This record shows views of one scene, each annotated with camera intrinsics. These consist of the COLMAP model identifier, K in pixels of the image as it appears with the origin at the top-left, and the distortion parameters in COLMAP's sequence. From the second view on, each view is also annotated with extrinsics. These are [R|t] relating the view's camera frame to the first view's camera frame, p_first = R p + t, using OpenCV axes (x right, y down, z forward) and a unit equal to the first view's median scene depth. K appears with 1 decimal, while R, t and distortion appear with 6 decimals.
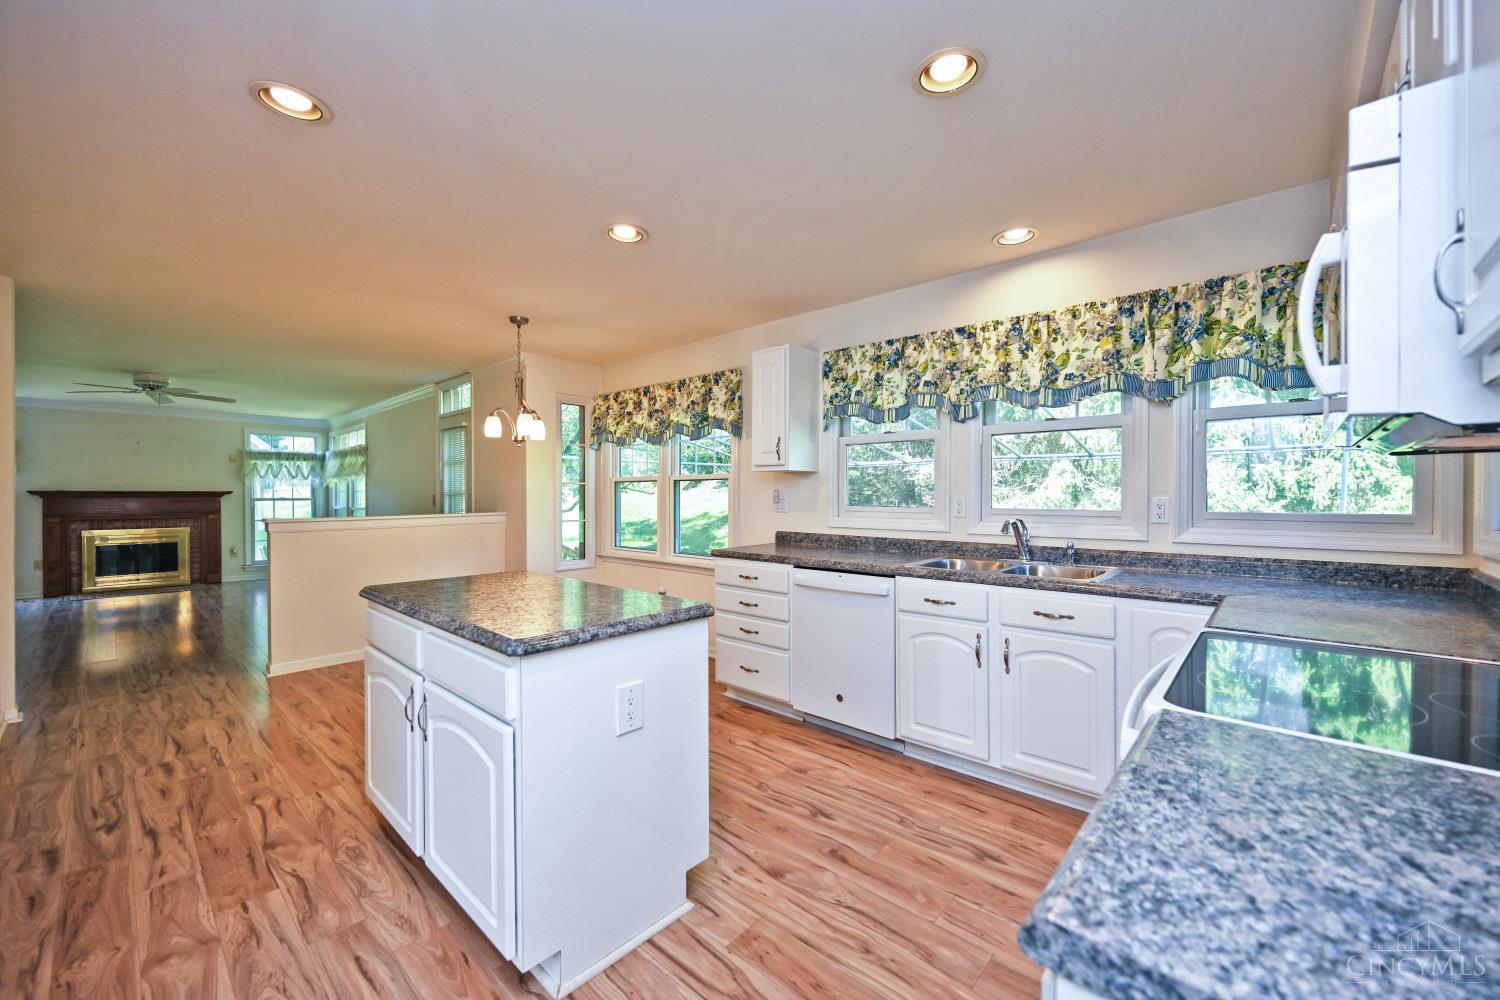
lens RADIAL K [[608.6, 0, 764.0], [0, 608.6, 495.6], [0, 0, 1]] dist [-0.002654, 0.000466]
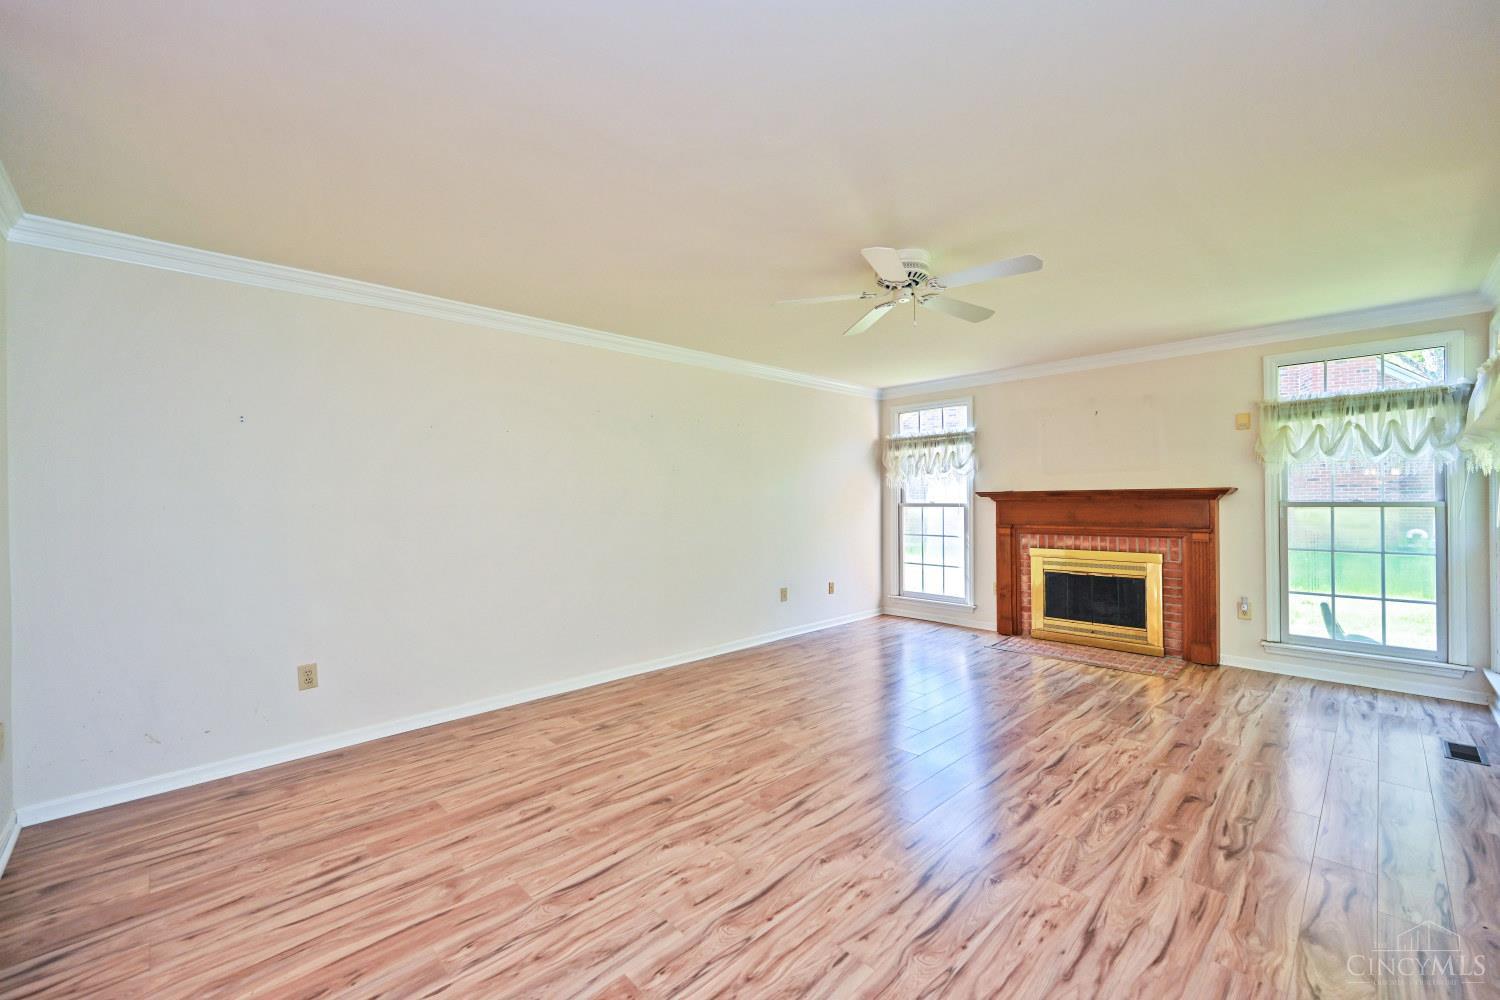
lens RADIAL K [[608.6, 0, 746.3], [0, 608.6, 496.7], [0, 0, 1]] dist [-0.002654, 0.000466]
pose [[-0.091411, -0.001012, -0.995813, -0.700731], [0.011677, 0.999930, -0.002088, -0.007113], [0.995745, -0.011819, -0.091393, 1.322412]]
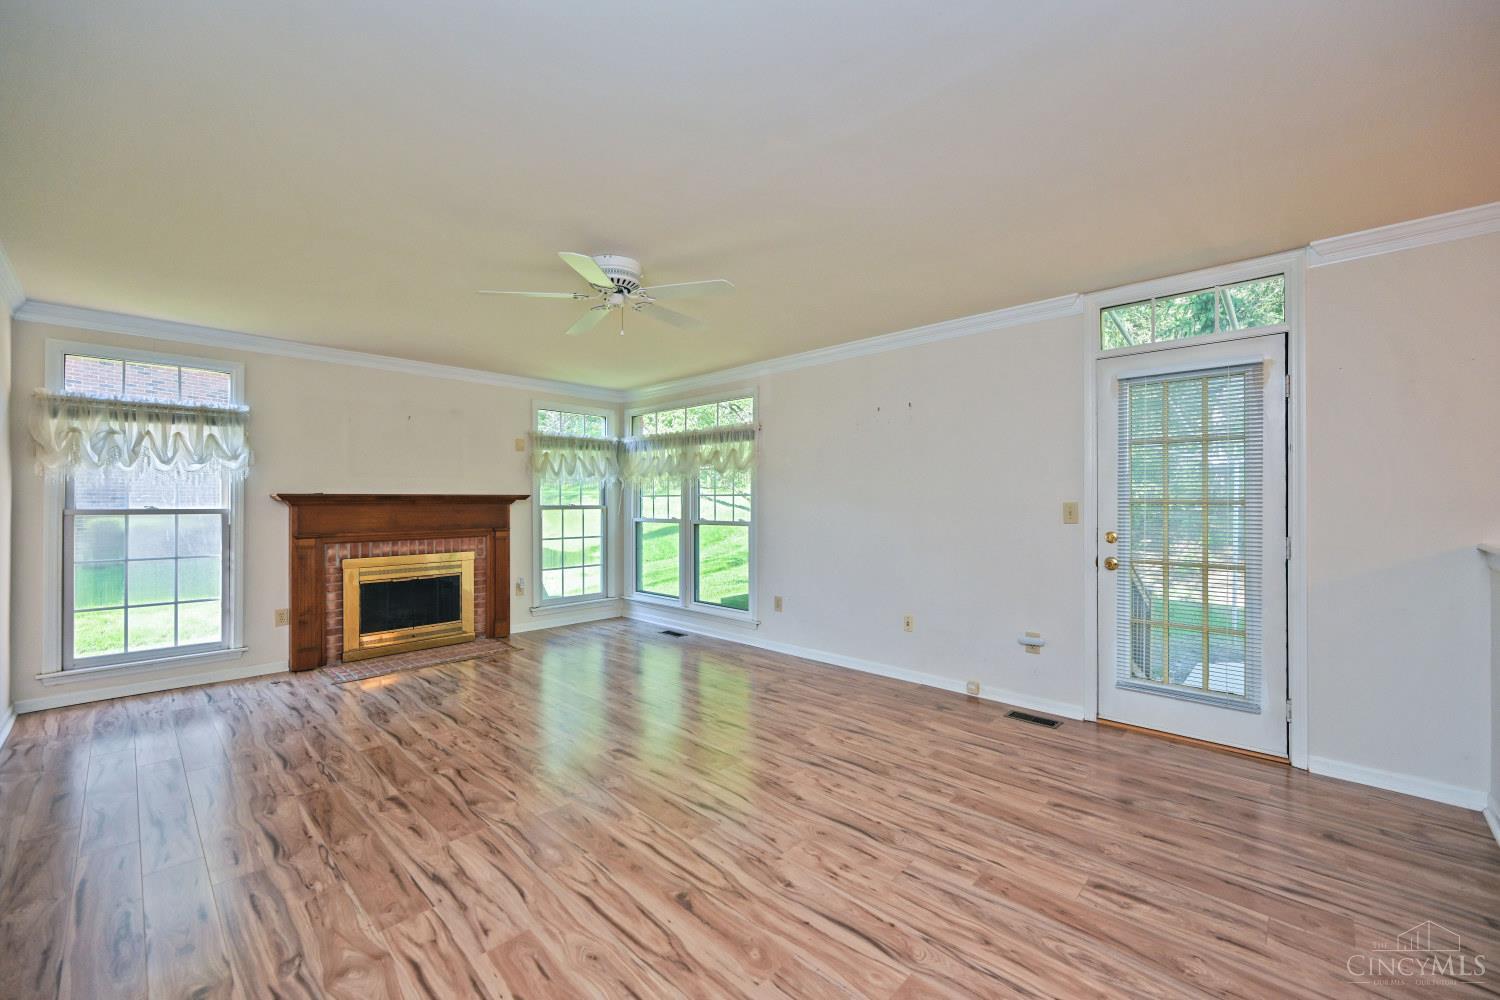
lens RADIAL K [[608.6, 0, 751.1], [0, 608.6, 496.9], [0, 0, 1]] dist [-0.002654, 0.000466]
pose [[0.999083, 0.001534, -0.042784, -1.230124], [-0.001779, 0.999982, -0.005689, -0.004586], [0.042775, 0.005760, 0.999068, 0.725144]]
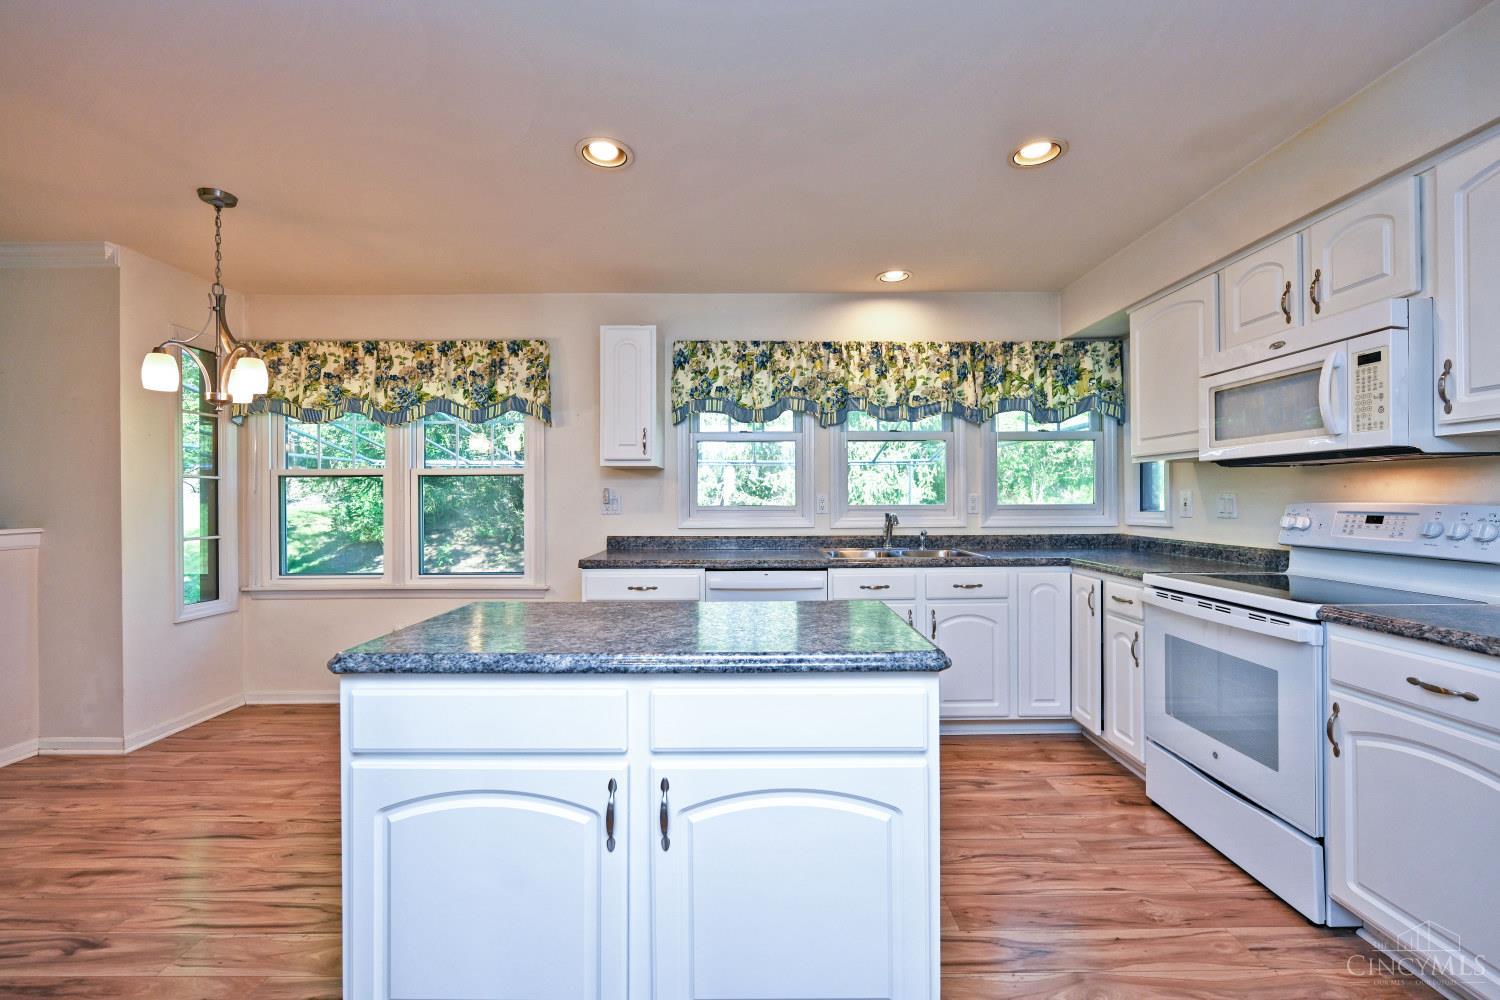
lens RADIAL K [[608.6, 0, 758.6], [0, 608.6, 509.0], [0, 0, 1]] dist [-0.002654, 0.000466]
pose [[0.726141, -0.012988, 0.687424, -0.455930], [0.006918, 0.999909, 0.011585, 0.011870], [-0.687511, -0.003657, 0.726164, 0.239933]]
